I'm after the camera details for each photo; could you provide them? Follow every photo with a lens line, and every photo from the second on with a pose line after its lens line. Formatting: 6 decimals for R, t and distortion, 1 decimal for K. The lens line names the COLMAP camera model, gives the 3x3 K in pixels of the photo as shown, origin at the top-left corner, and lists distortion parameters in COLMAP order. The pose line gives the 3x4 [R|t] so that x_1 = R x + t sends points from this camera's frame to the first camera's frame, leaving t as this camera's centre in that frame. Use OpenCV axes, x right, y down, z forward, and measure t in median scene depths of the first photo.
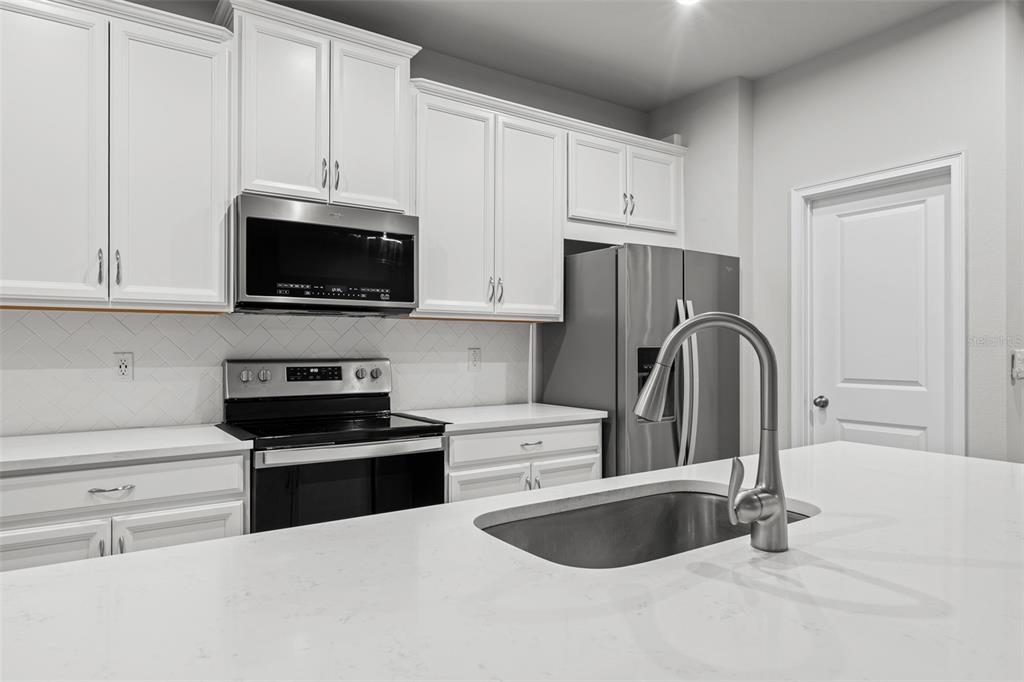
lens RADIAL K [[635.7, 0, 510.5], [0, 635.7, 344.7], [0, 0, 1]] dist [0.003259, -0.001555]
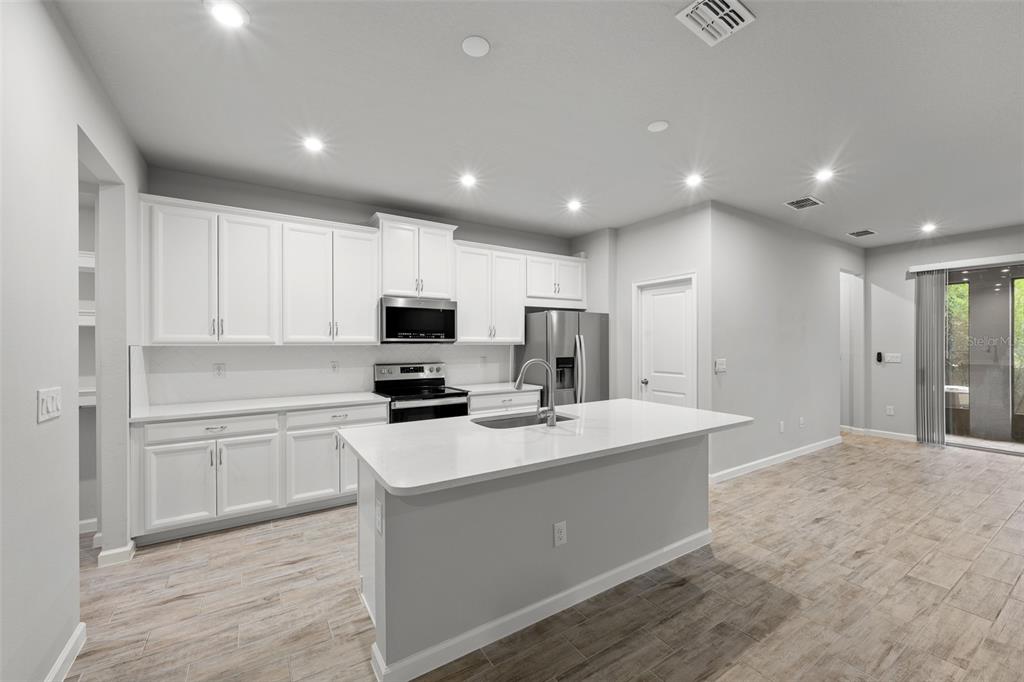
lens RADIAL K [[406.7, 0, 510.7], [0, 406.7, 344.6], [0, 0, 1]] dist [-0.000979, 0.000528]
pose [[0.999555, -0.002448, -0.029731, 0.090170], [0.002597, 0.999984, 0.004967, -0.050897], [0.029719, -0.005042, 0.999546, -0.449873]]
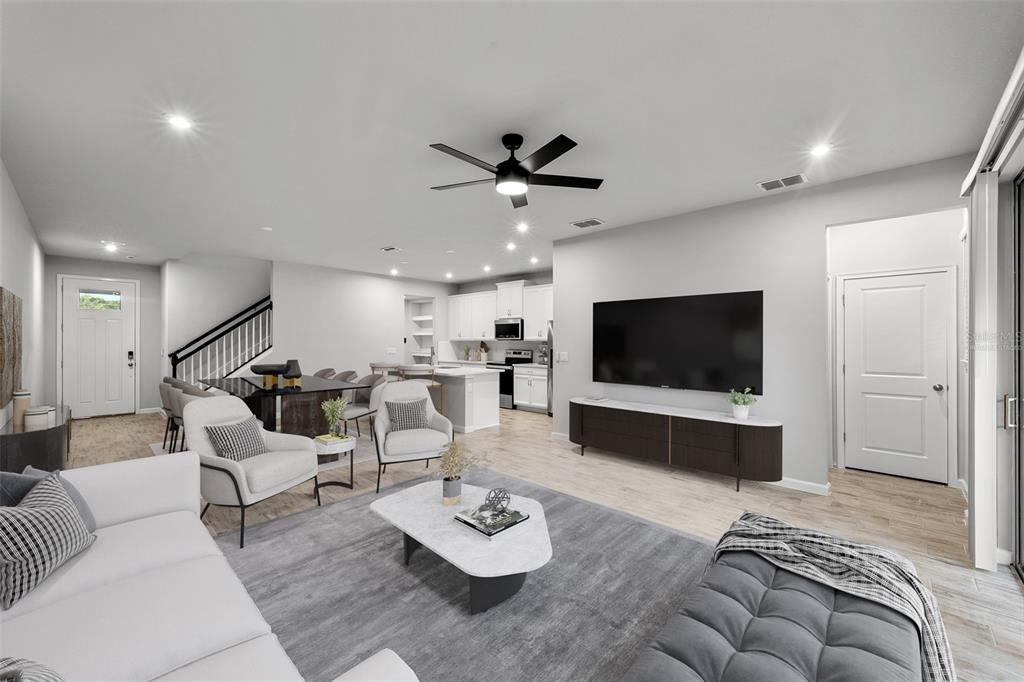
lens RADIAL K [[406.7, 0, 510.1], [0, 406.7, 338.3], [0, 0, 1]] dist [-0.000979, 0.000528]
pose [[0.211833, -0.002625, -0.977302, 2.592884], [0.000877, 0.999997, -0.002496, -0.055175], [0.977305, -0.000328, 0.211835, 0.306413]]
